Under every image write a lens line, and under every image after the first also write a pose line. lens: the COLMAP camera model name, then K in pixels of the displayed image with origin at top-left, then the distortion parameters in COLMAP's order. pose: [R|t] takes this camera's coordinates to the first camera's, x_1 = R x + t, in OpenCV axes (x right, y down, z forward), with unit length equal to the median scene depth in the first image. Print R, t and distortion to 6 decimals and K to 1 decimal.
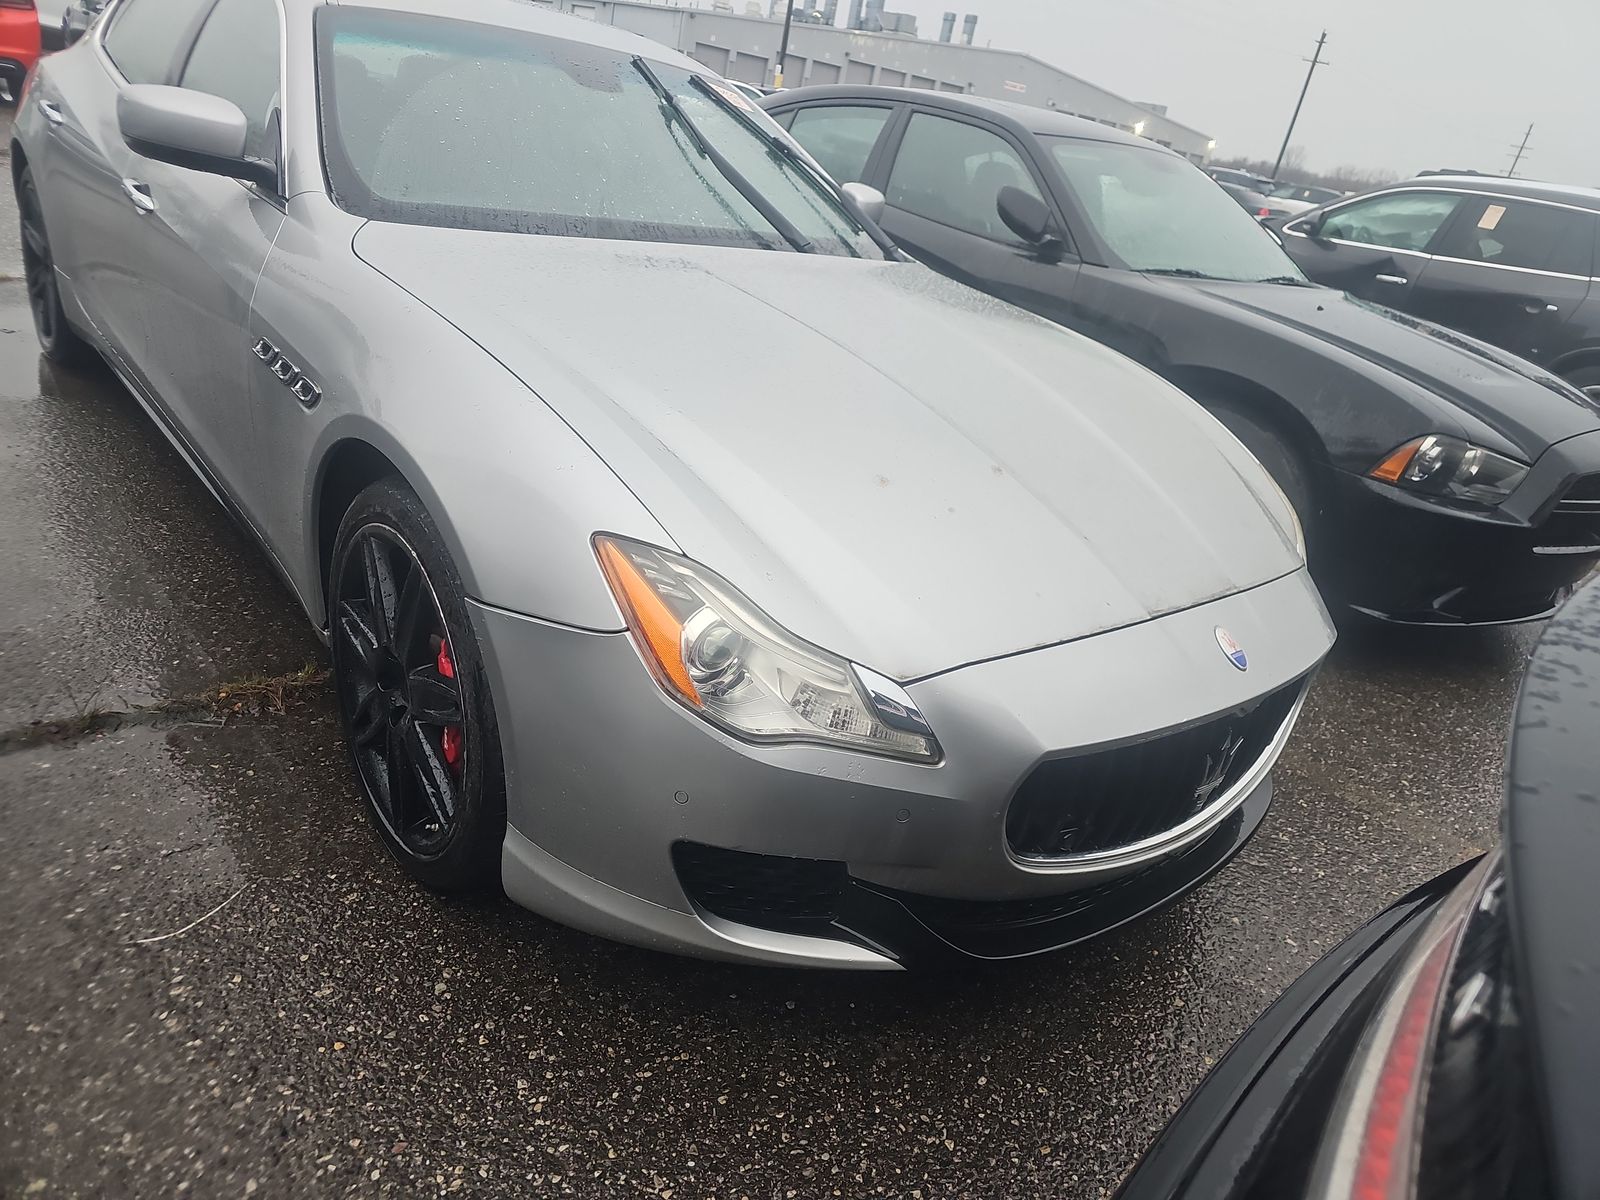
lens RADIAL K [[1060.4, 0, 792.9], [0, 1060.4, 556.5], [0, 0, 1]] dist [0.044481, -0.032192]
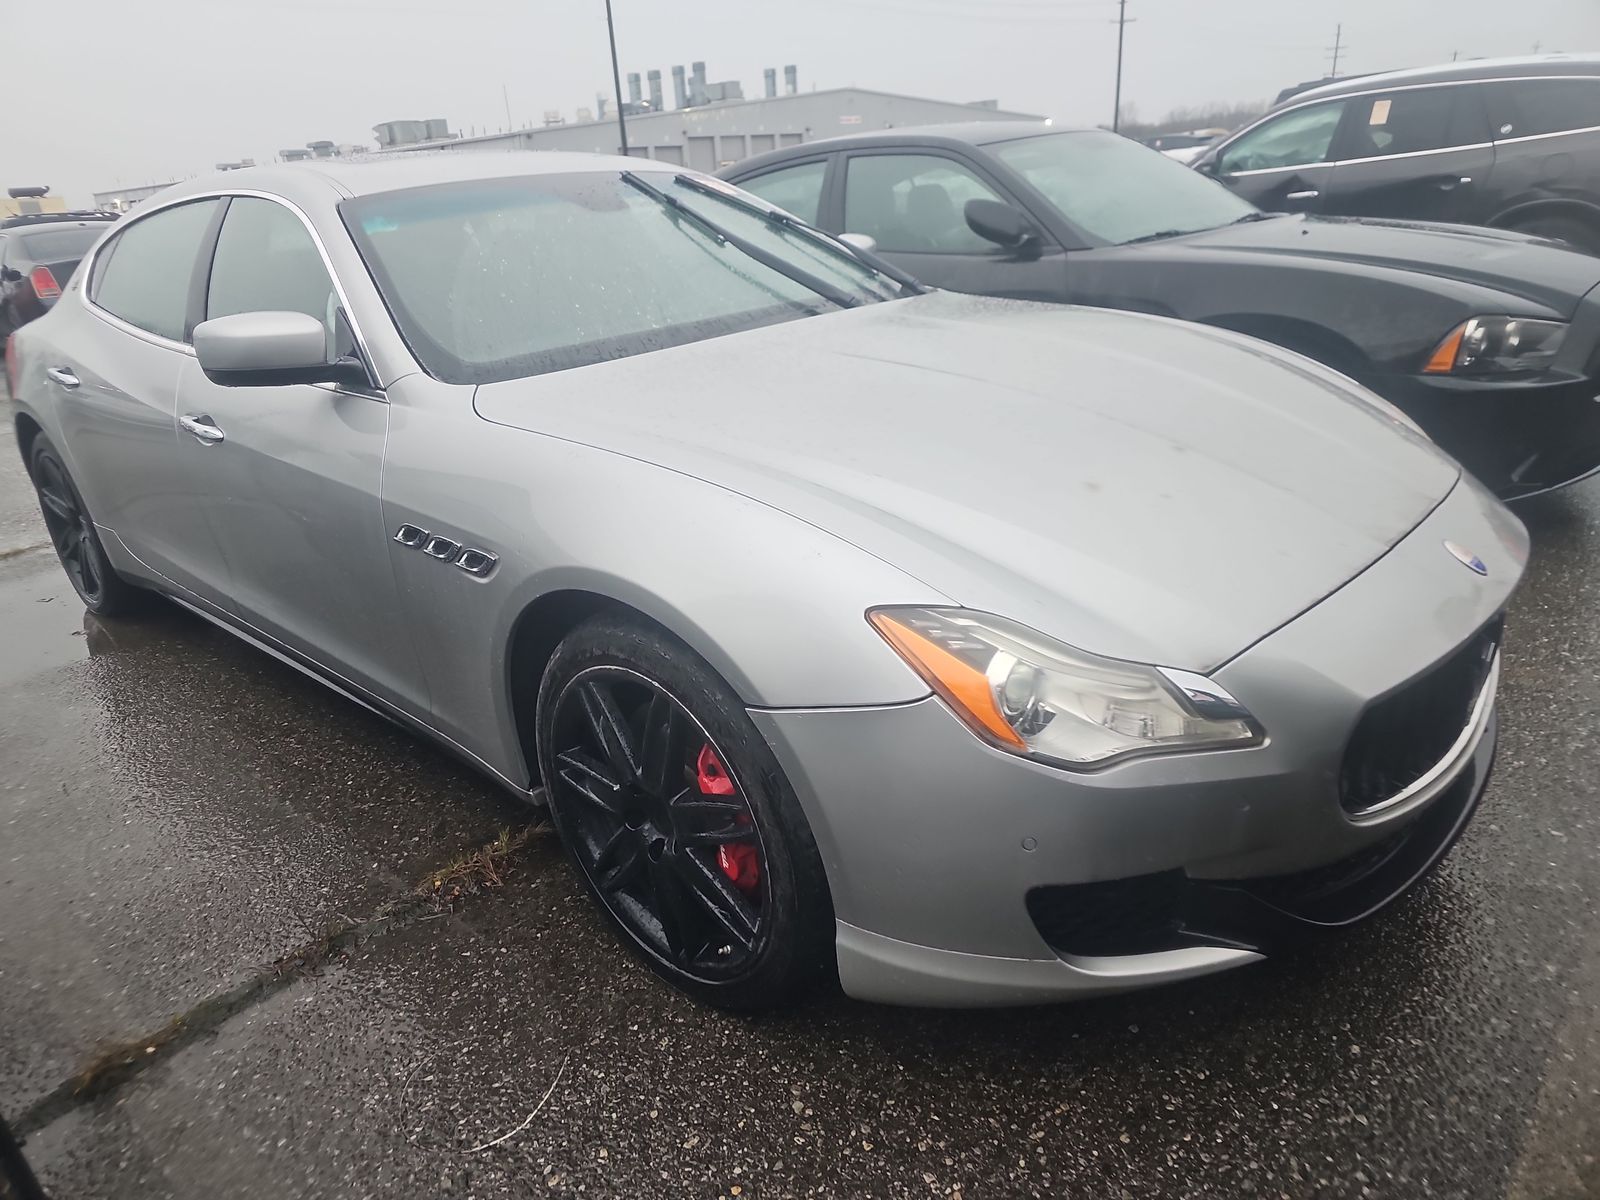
lens RADIAL K [[1060.4, 0, 792.9], [0, 1060.4, 556.5], [0, 0, 1]] dist [0.044481, -0.032192]
pose [[0.963475, -0.267054, 0.019931, -0.197409], [0.267743, 0.962099, -0.051764, -0.028627], [-0.005352, 0.055210, 0.998460, -0.005557]]
